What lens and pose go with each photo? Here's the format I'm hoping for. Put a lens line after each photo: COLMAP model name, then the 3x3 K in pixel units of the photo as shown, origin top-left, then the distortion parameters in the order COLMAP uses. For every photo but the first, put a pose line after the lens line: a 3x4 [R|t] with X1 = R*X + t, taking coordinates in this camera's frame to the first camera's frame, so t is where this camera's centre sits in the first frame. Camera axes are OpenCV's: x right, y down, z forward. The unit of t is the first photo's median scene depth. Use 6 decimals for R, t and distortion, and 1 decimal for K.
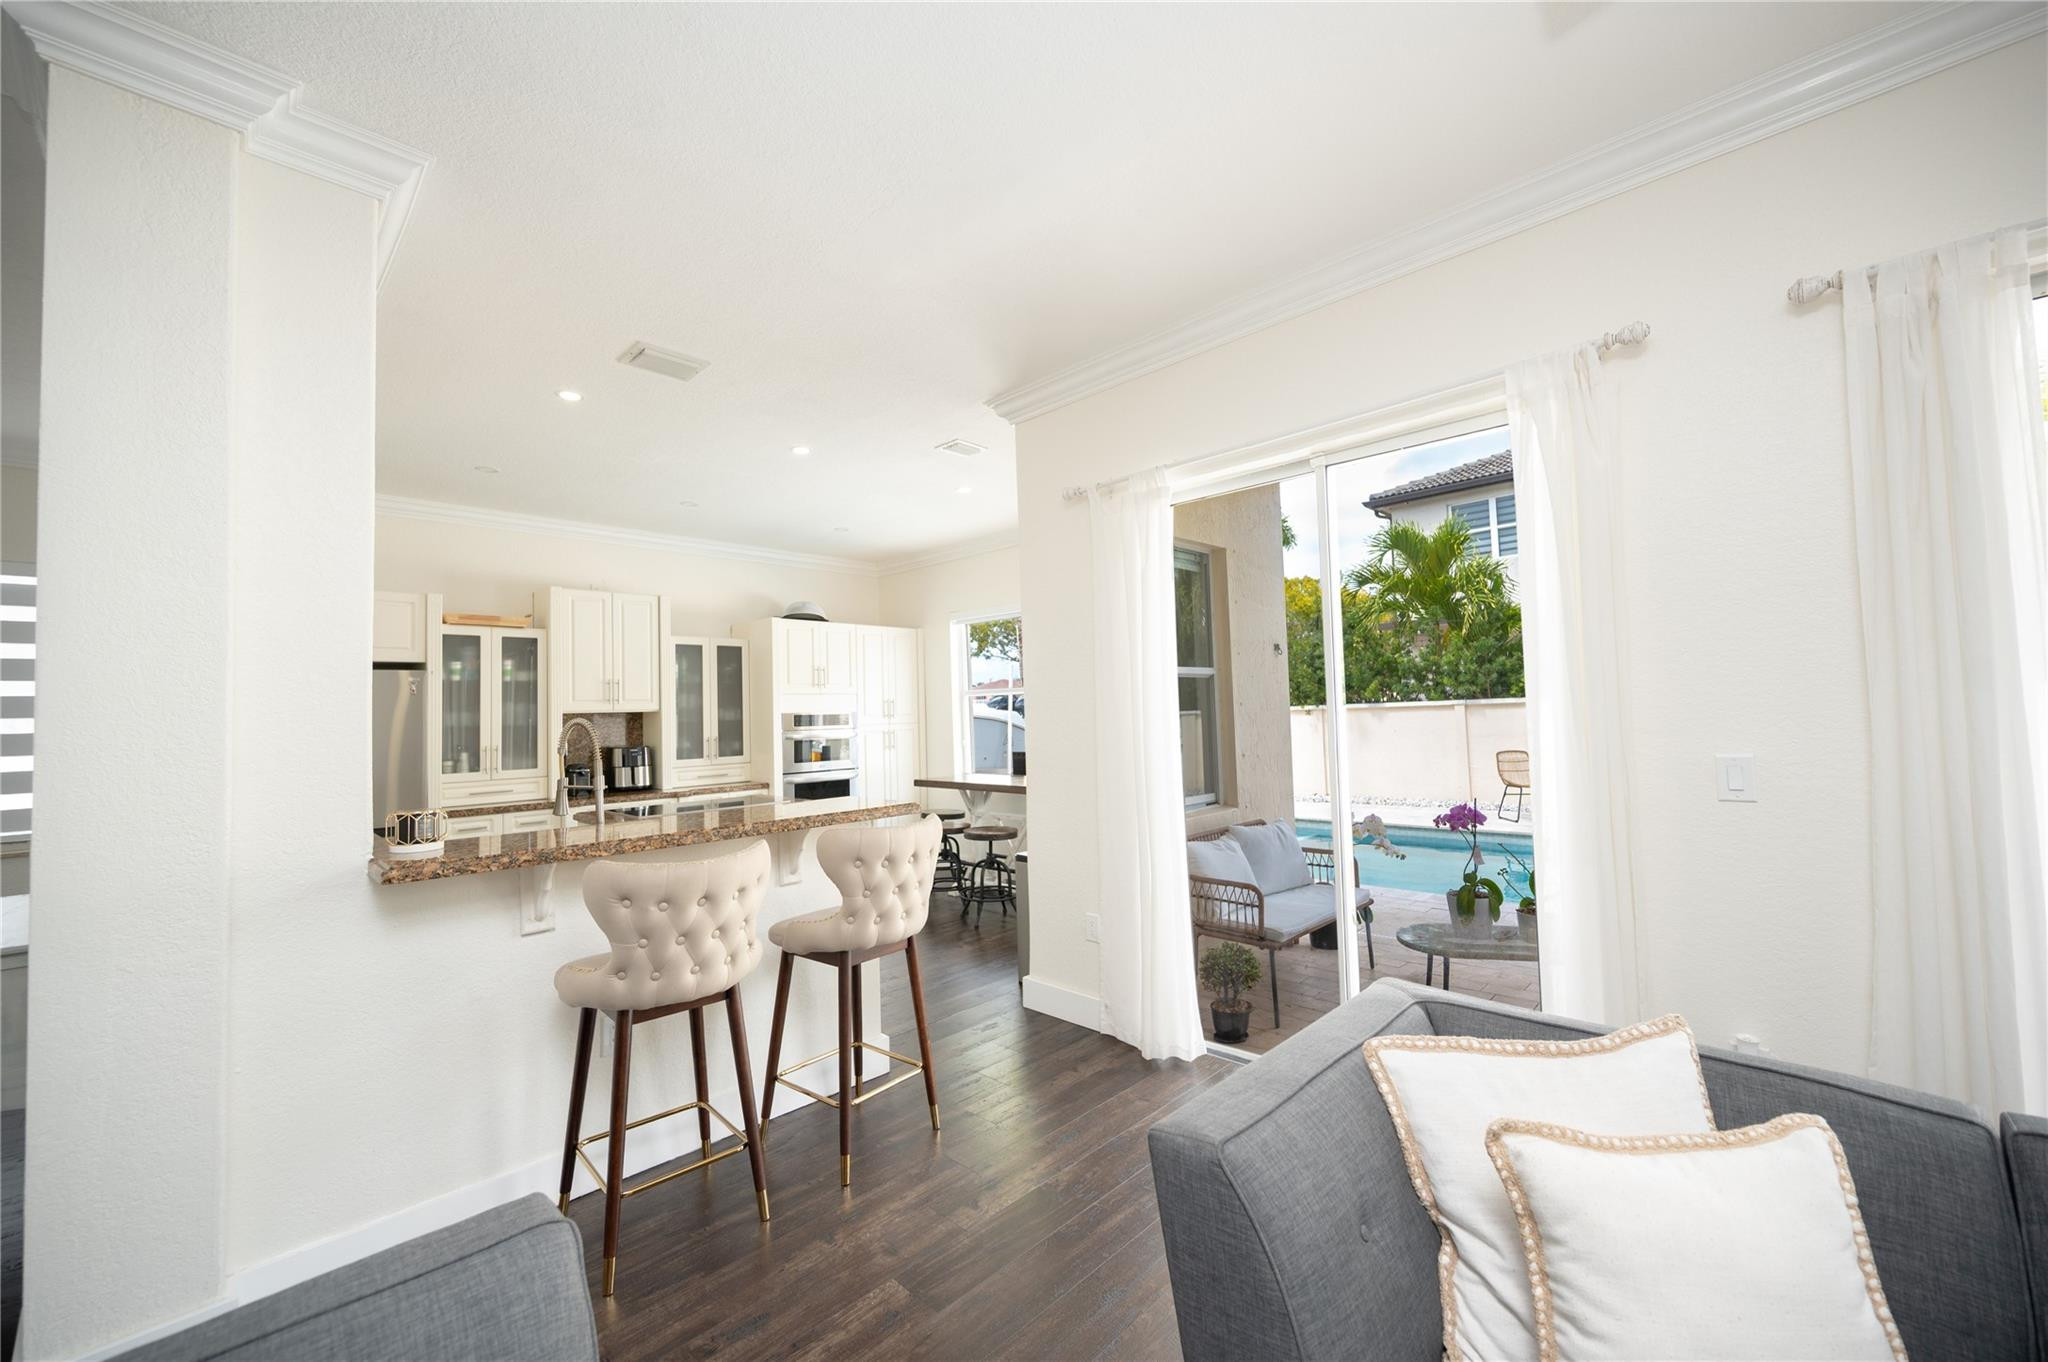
lens RADIAL K [[807.9, 0, 1020.0], [0, 807.9, 683.4], [0, 0, 1]] dist [-0.002279, -0.000051]
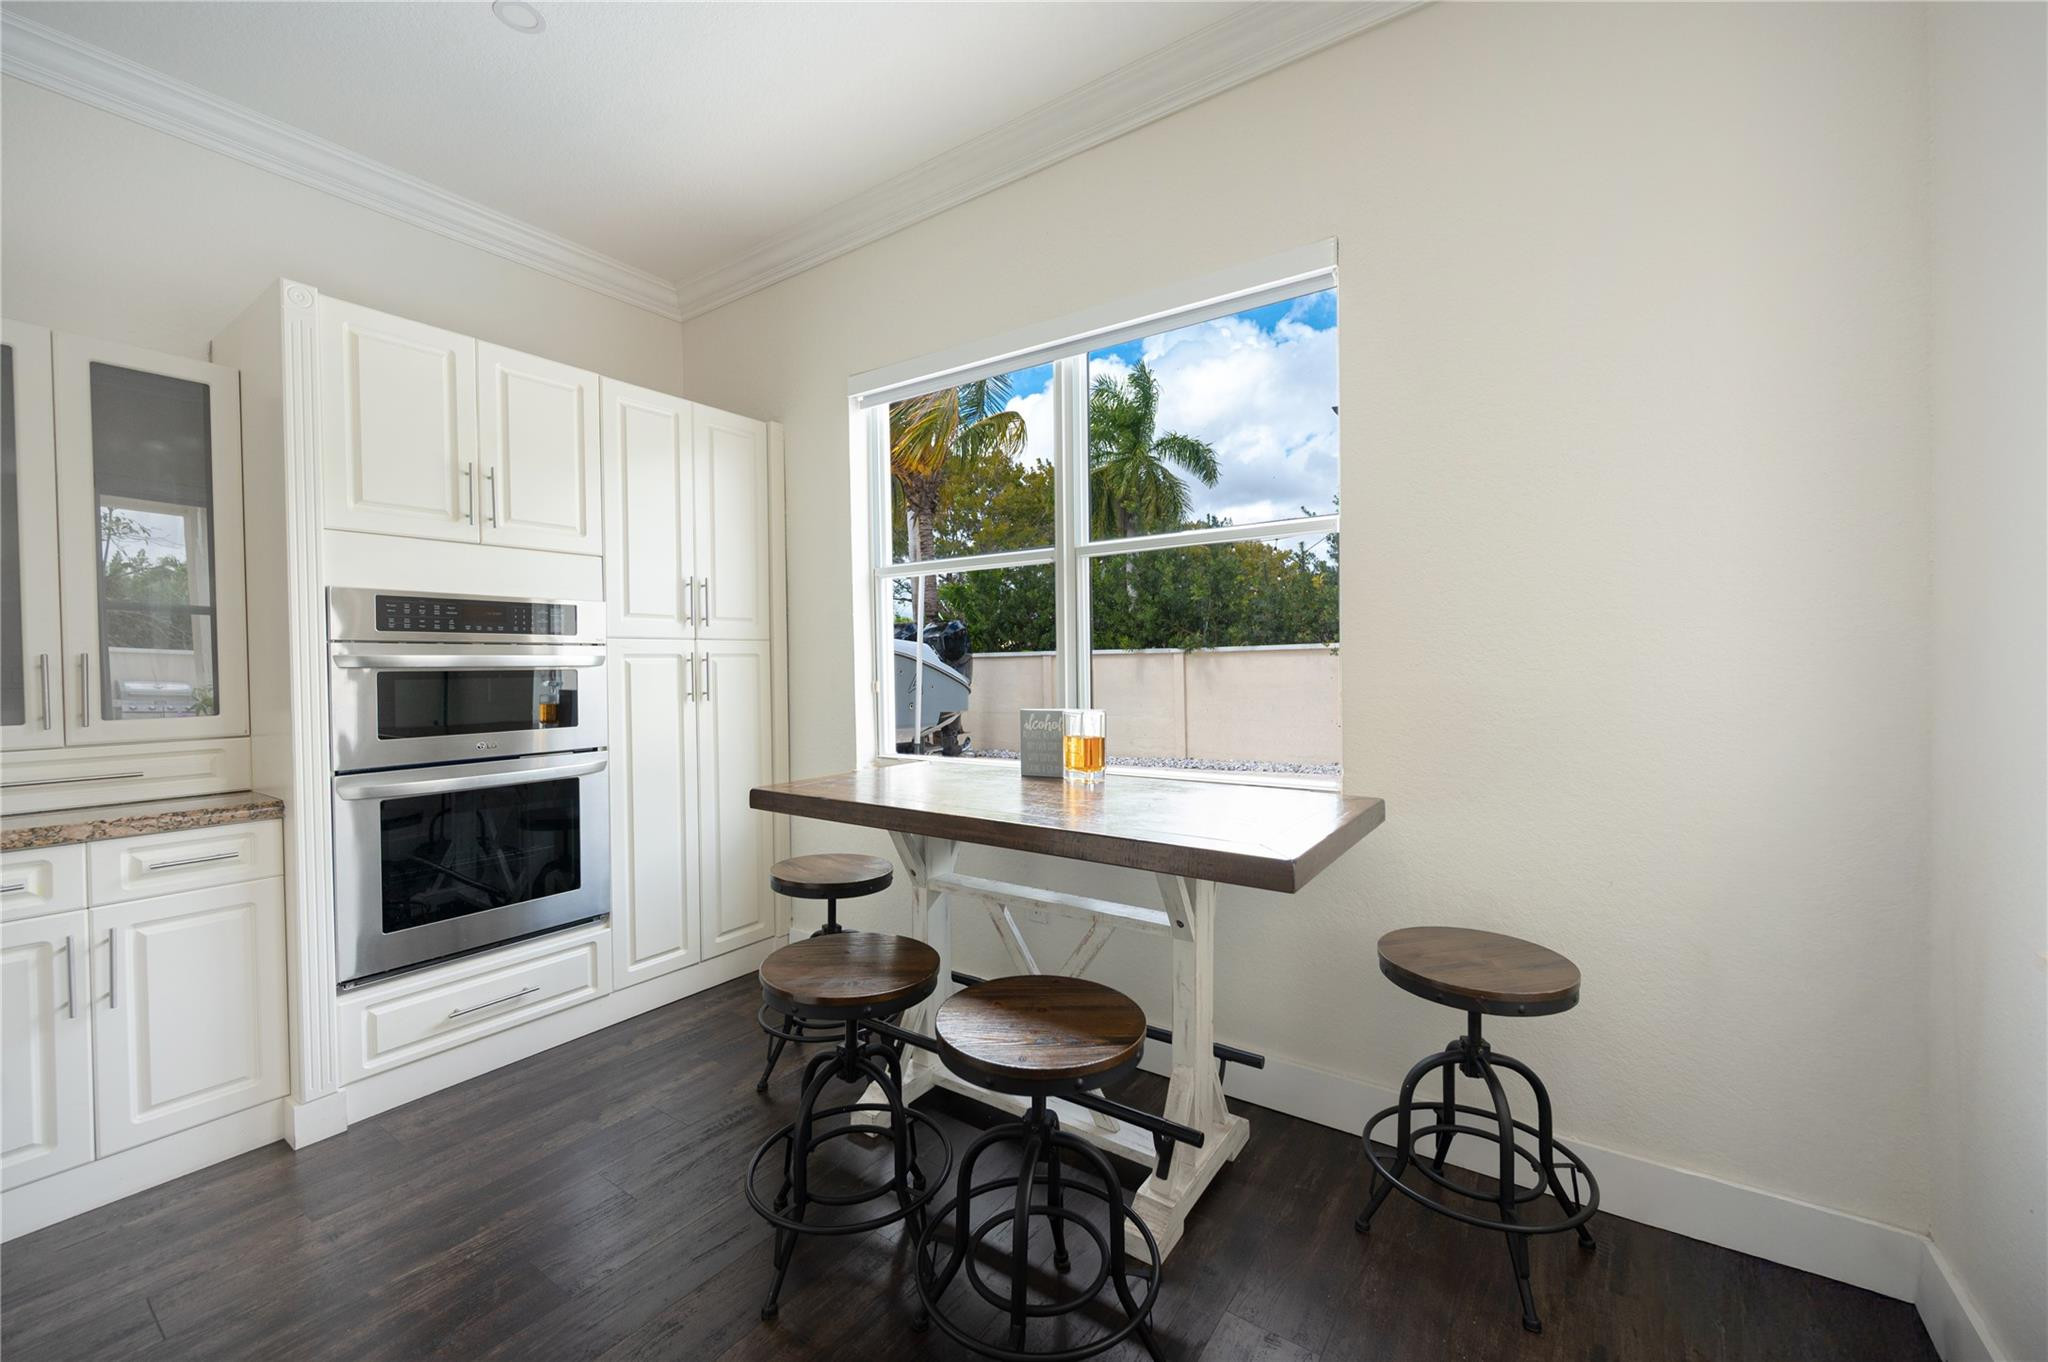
lens RADIAL K [[807.9, 0, 1029.2], [0, 807.9, 678.5], [0, 0, 1]] dist [-0.002279, -0.000051]
pose [[0.985440, 0.020600, 0.168773, -0.072626], [-0.030459, 0.997964, 0.056040, 0.047954], [-0.167275, -0.060364, 0.984061, 0.647464]]
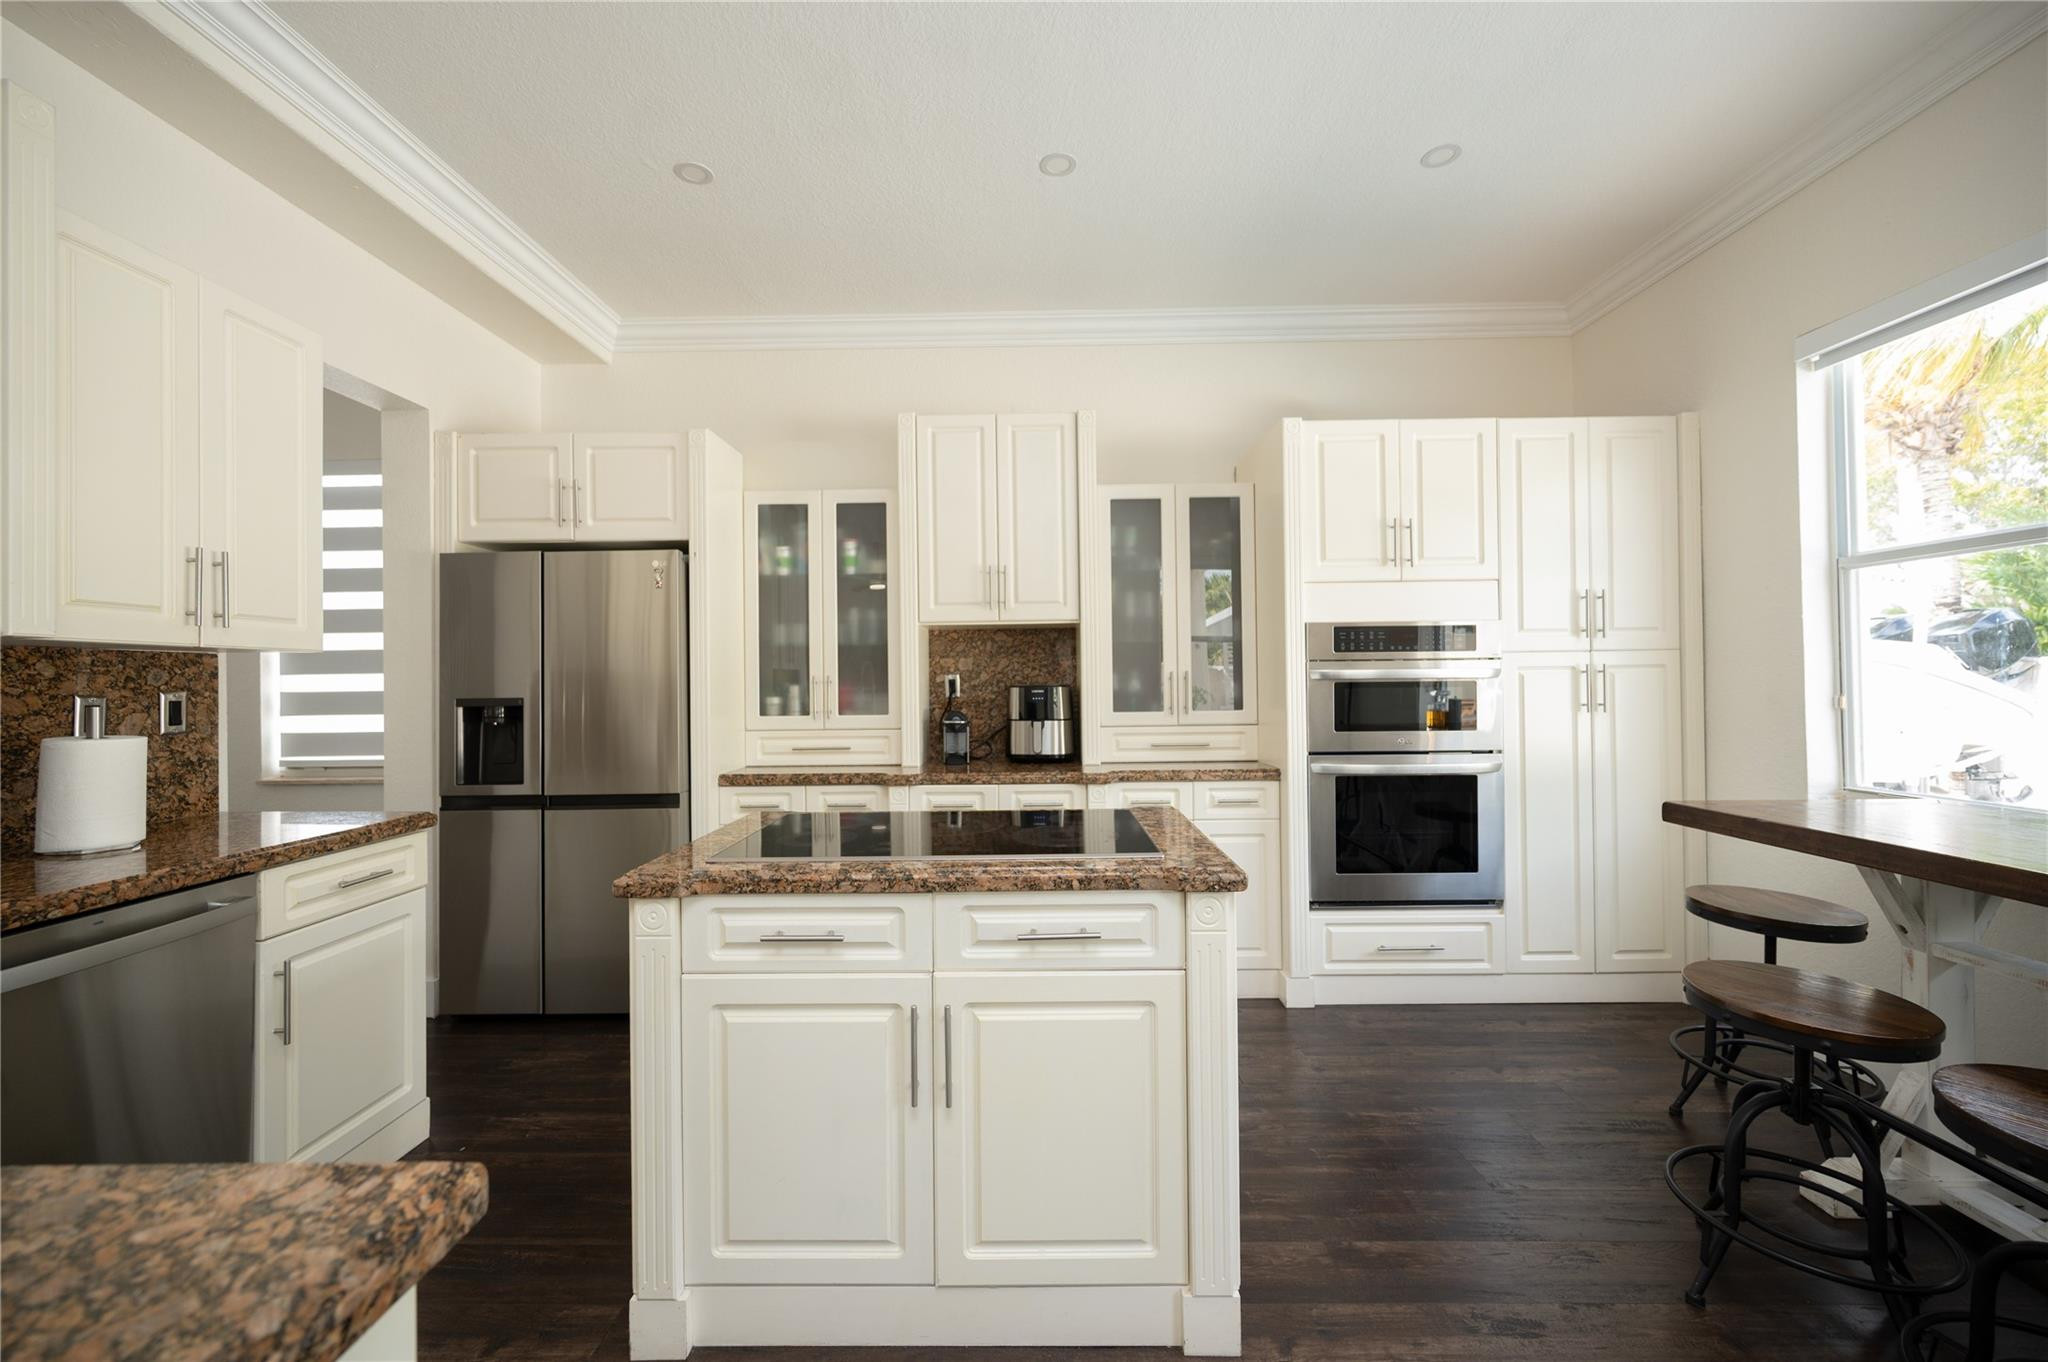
lens RADIAL K [[807.9, 0, 1020.8], [0, 807.9, 678.7], [0, 0, 1]] dist [-0.002279, -0.000051]
pose [[0.689106, 0.021985, -0.724327, -0.071935], [0.020351, 0.998558, 0.049670, 0.043420], [0.724375, -0.048969, 0.687665, 0.572711]]
